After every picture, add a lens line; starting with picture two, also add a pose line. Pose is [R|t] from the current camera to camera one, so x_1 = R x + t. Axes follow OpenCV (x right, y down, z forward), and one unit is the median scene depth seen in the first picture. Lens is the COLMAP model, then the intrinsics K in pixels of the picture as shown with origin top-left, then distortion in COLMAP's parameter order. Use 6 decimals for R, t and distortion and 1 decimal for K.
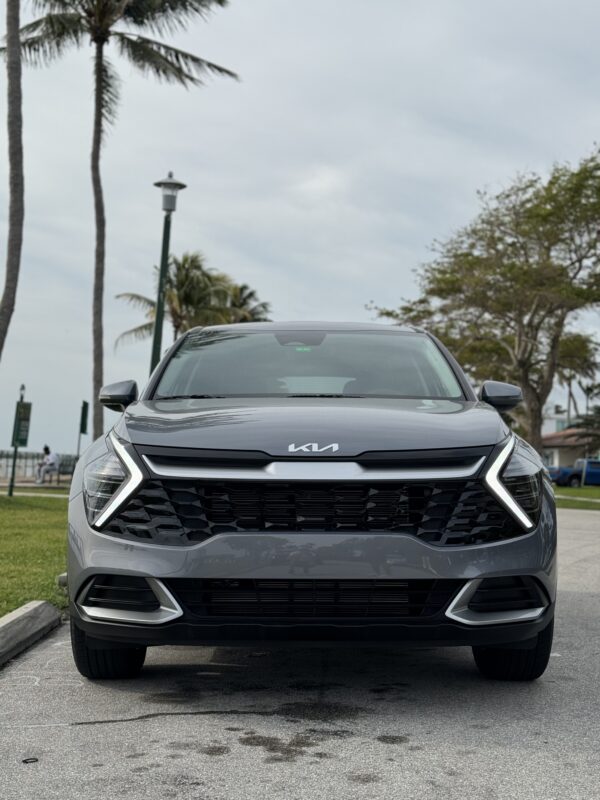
lens RADIAL K [[1087.6, 0, 300.0], [0, 1087.6, 400.0], [0, 0, 1]] dist [0.229293, -0.560203]
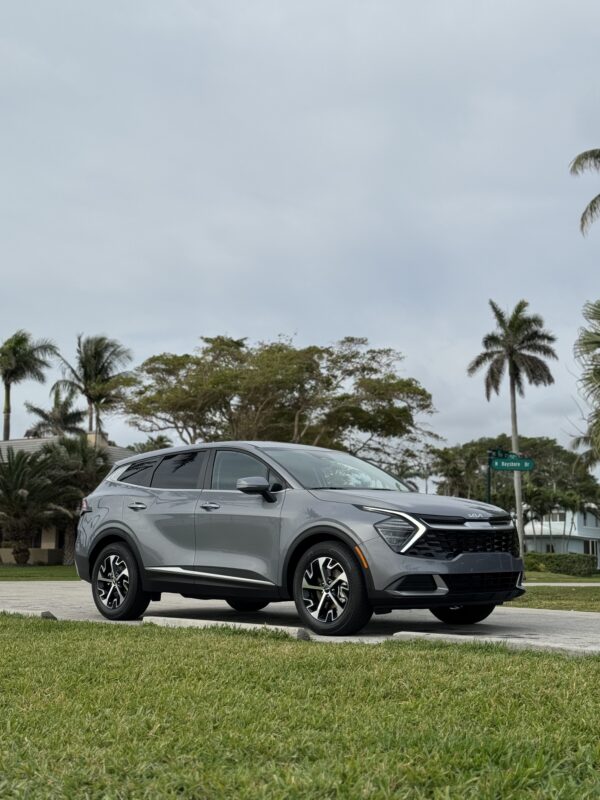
lens RADIAL K [[1087.6, 0, 300.0], [0, 1087.6, 400.0], [0, 0, 1]] dist [0.229293, -0.560203]
pose [[0.748226, 0.066982, 0.660054, -1.795123], [-0.020175, 0.996727, -0.078278, -0.010002], [-0.663137, 0.045253, 0.747129, -0.479437]]
